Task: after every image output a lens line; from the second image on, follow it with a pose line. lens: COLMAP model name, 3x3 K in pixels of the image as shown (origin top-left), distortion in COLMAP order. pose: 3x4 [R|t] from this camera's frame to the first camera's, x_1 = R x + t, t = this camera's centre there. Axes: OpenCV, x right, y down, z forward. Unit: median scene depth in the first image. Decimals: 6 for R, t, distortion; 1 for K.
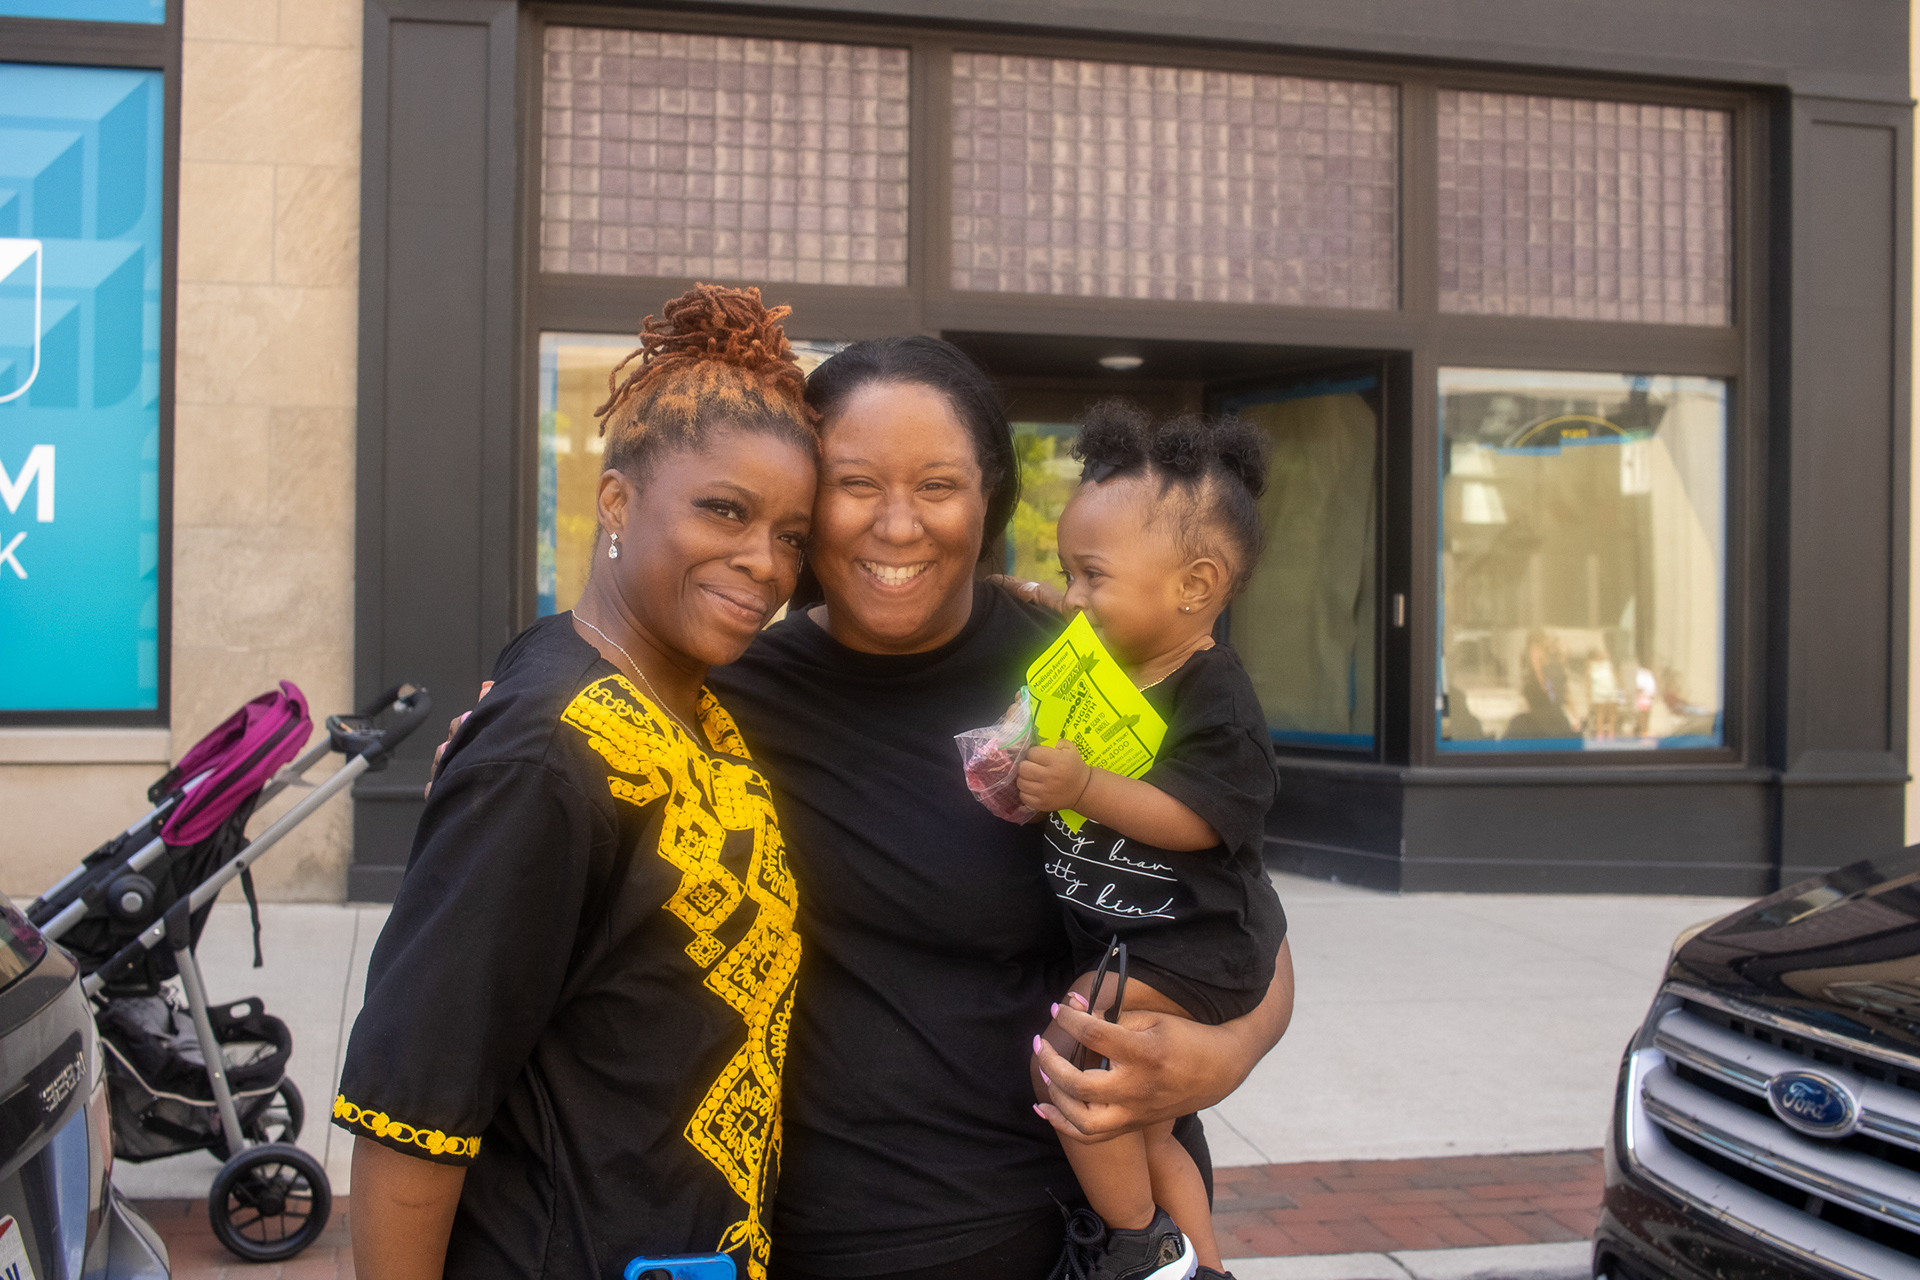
lens RADIAL K [[2112.0, 0, 960.0], [0, 2112.0, 640.0], [0, 0, 1]] dist [-0.113667, 0.105575]
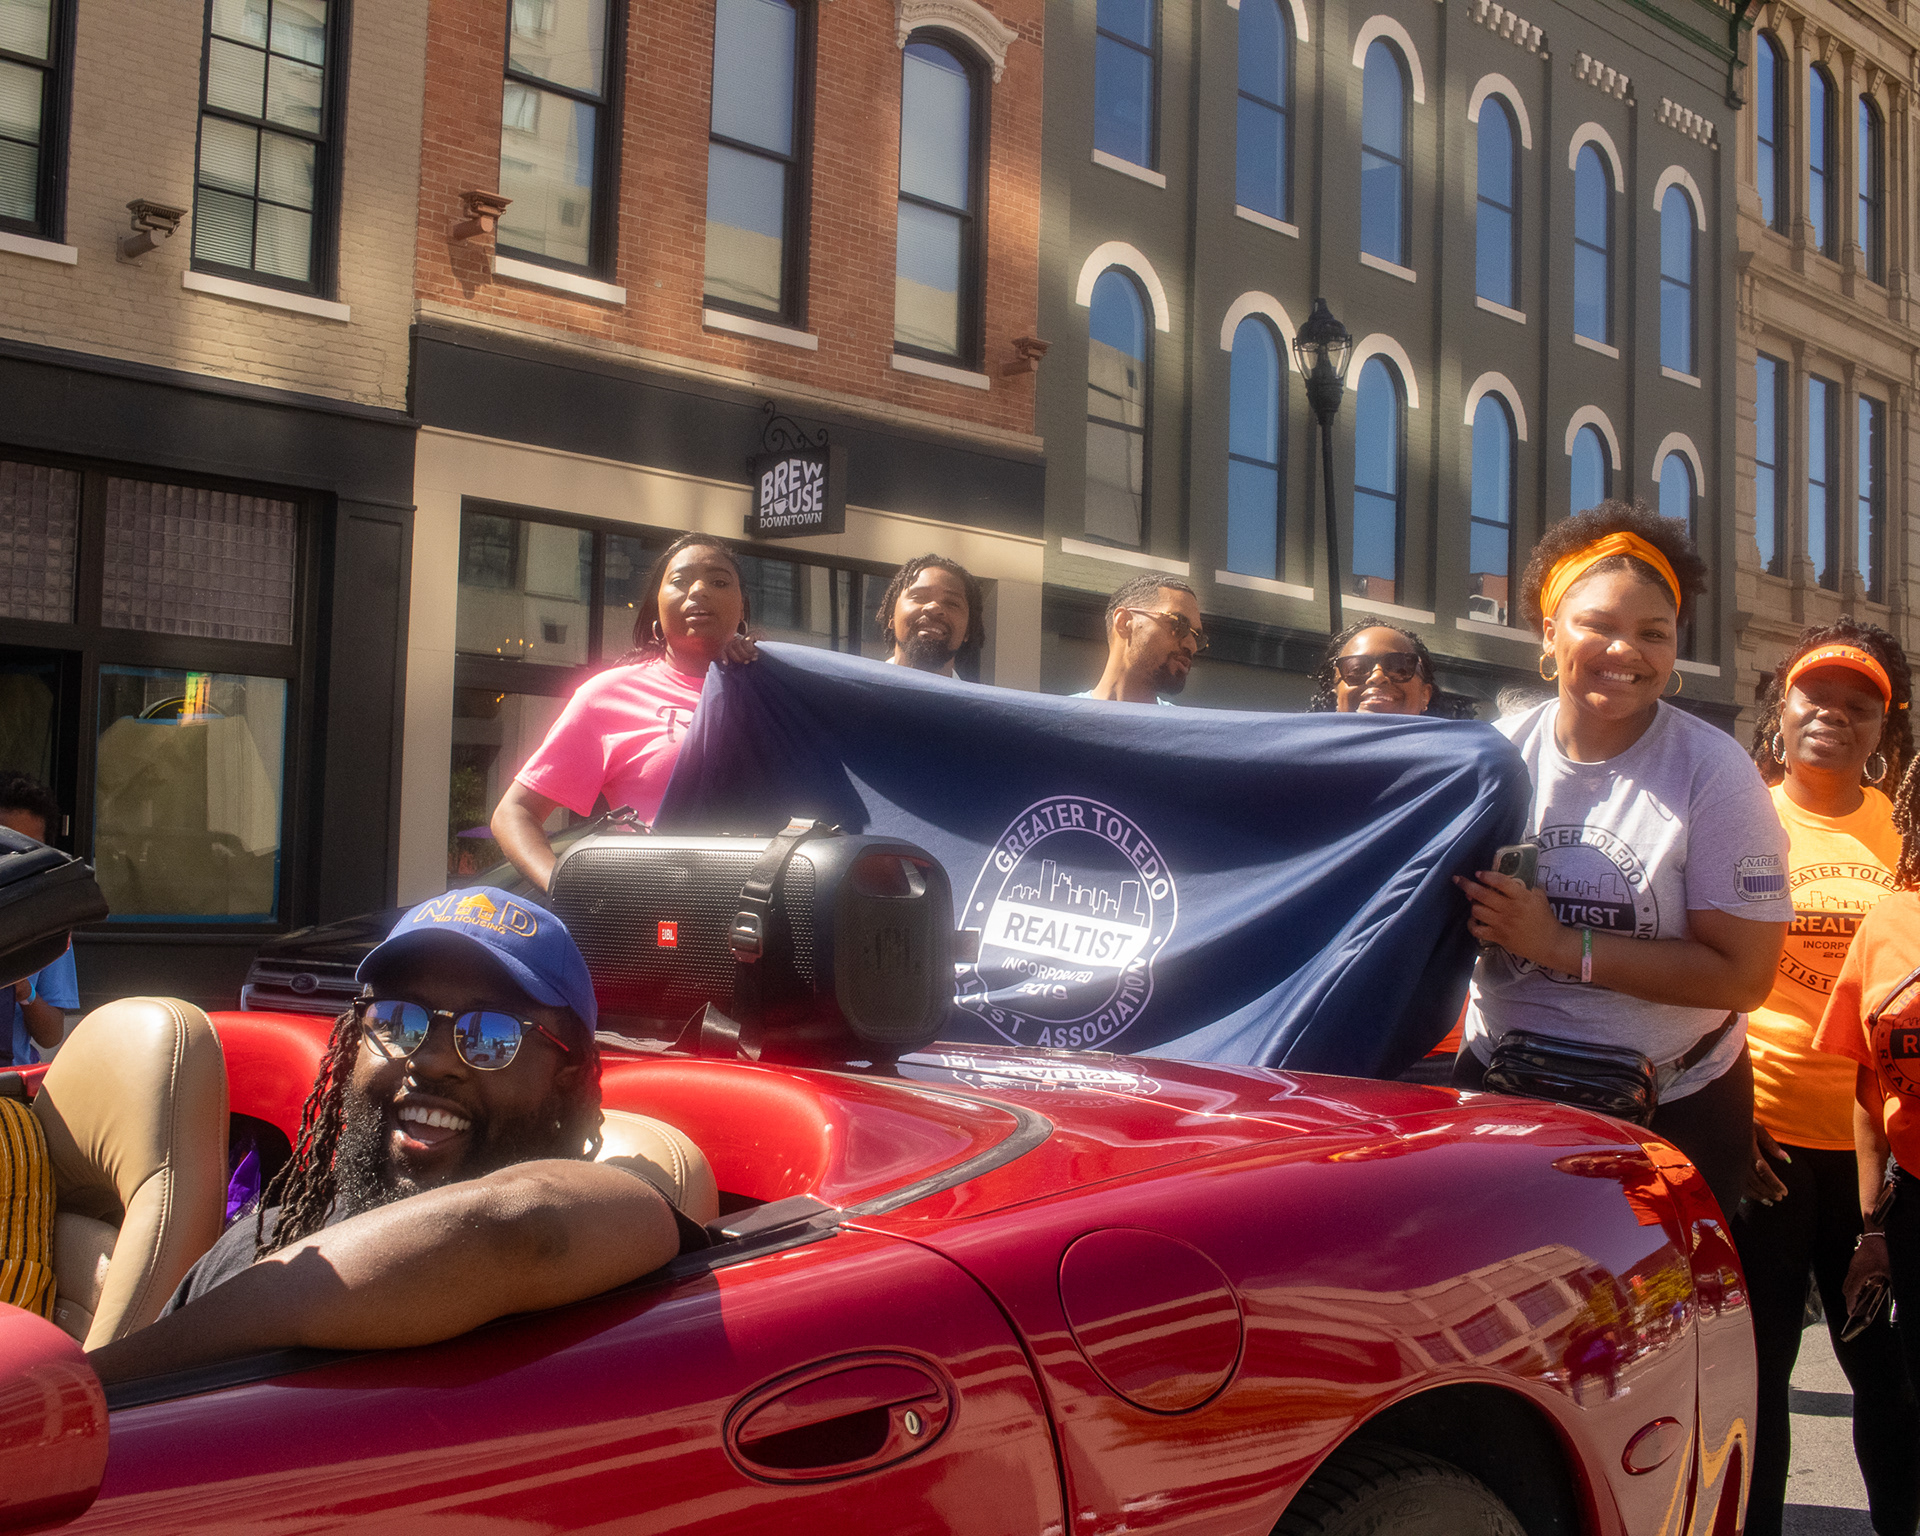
lens RADIAL K [[2557.0, 0, 960.0], [0, 2557.0, 768.0], [0, 0, 1]] dist [-0.123464, 0.152509]
pose [[0.816893, 0.043919, 0.575115, -0.333054], [-0.021254, 0.998712, -0.046077, 0.016785], [-0.576398, 0.025417, 0.816774, -0.903175]]
